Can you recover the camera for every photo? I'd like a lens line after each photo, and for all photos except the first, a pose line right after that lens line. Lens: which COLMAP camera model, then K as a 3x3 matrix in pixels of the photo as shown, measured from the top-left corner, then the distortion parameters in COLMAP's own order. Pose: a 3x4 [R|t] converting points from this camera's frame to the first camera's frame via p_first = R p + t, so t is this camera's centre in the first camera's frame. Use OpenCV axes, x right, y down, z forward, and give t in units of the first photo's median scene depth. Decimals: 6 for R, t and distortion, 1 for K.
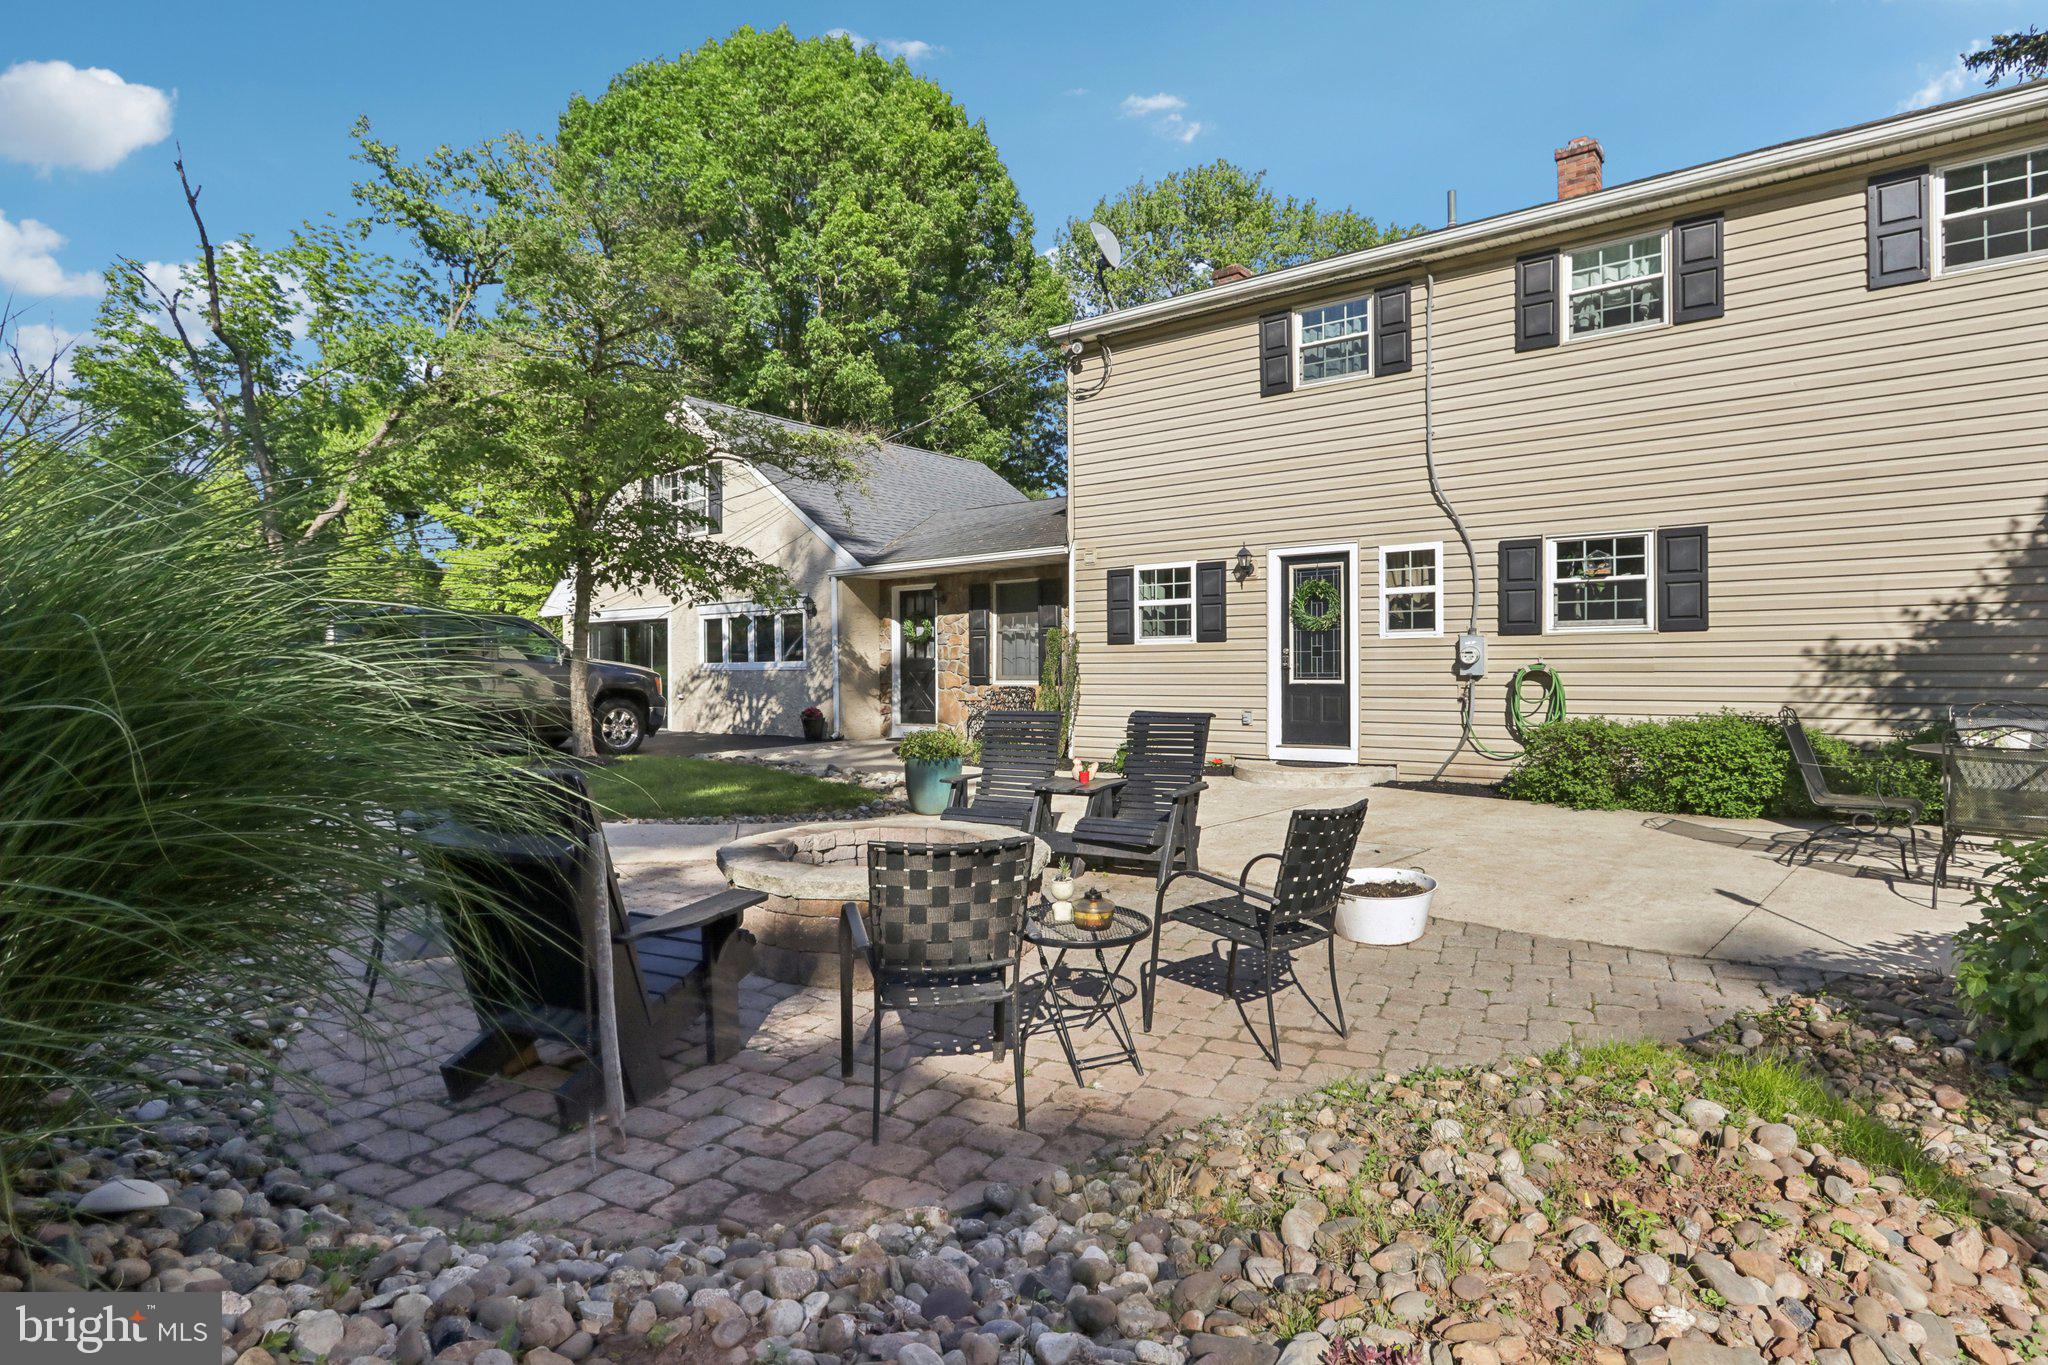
lens RADIAL K [[1111.5, 0, 1032.7], [0, 1111.5, 676.5], [0, 0, 1]] dist [-0.008507, -0.001330]
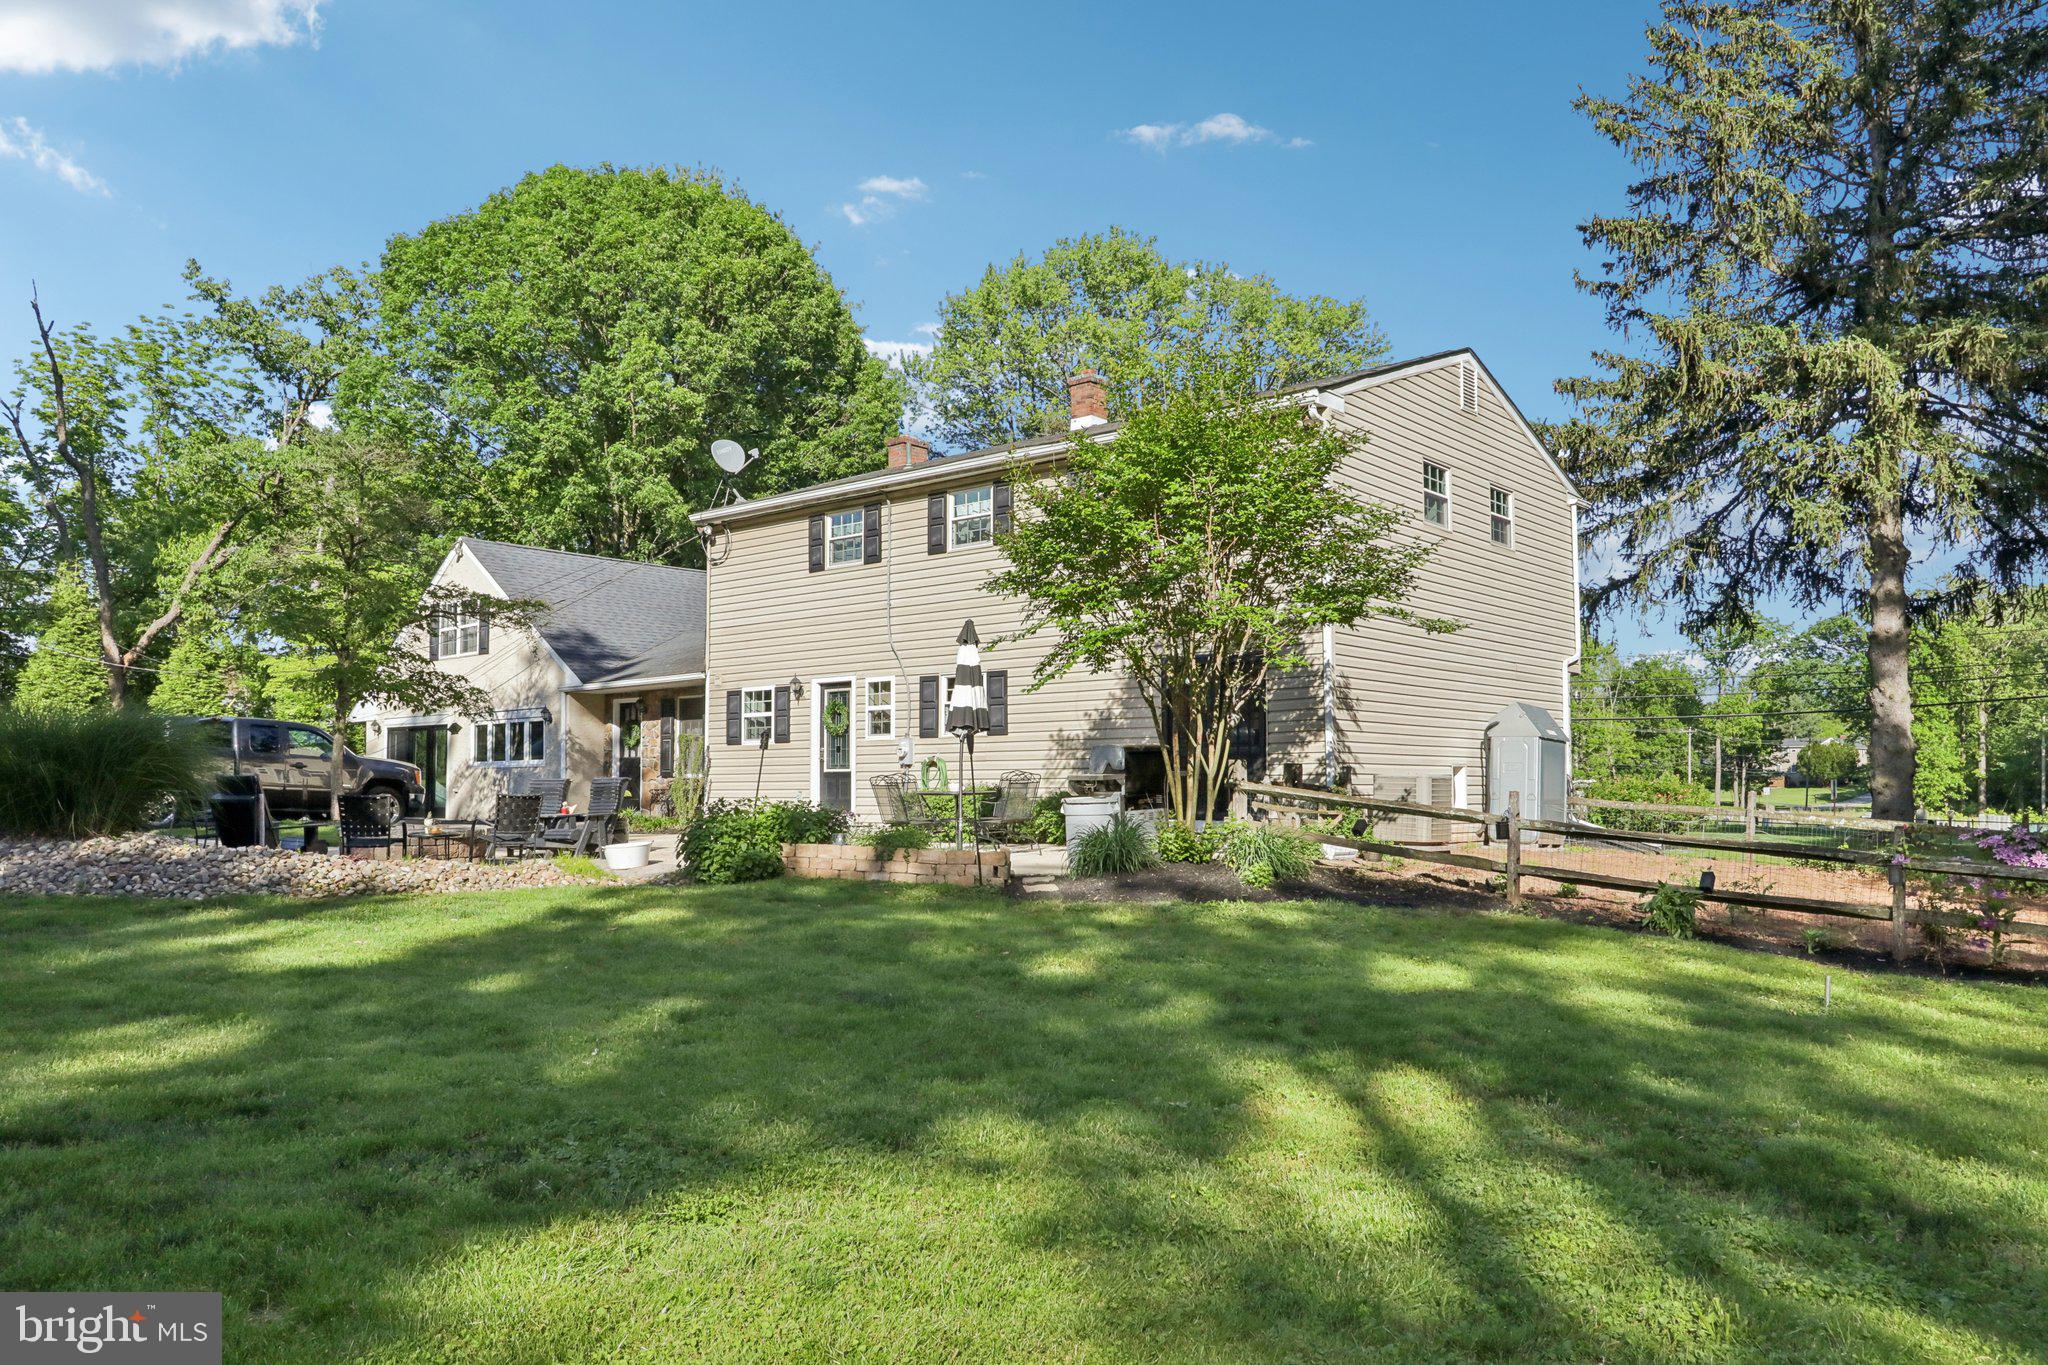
lens RADIAL K [[1512.2, 0, 1021.5], [0, 1512.2, 710.7], [0, 0, 1]] dist [-0.002397, 0.012138]
pose [[0.999210, -0.000110, -0.039742, 0.391564], [-0.002217, 0.998285, -0.058501, 0.028804], [0.039680, 0.058543, 0.997496, -0.653836]]
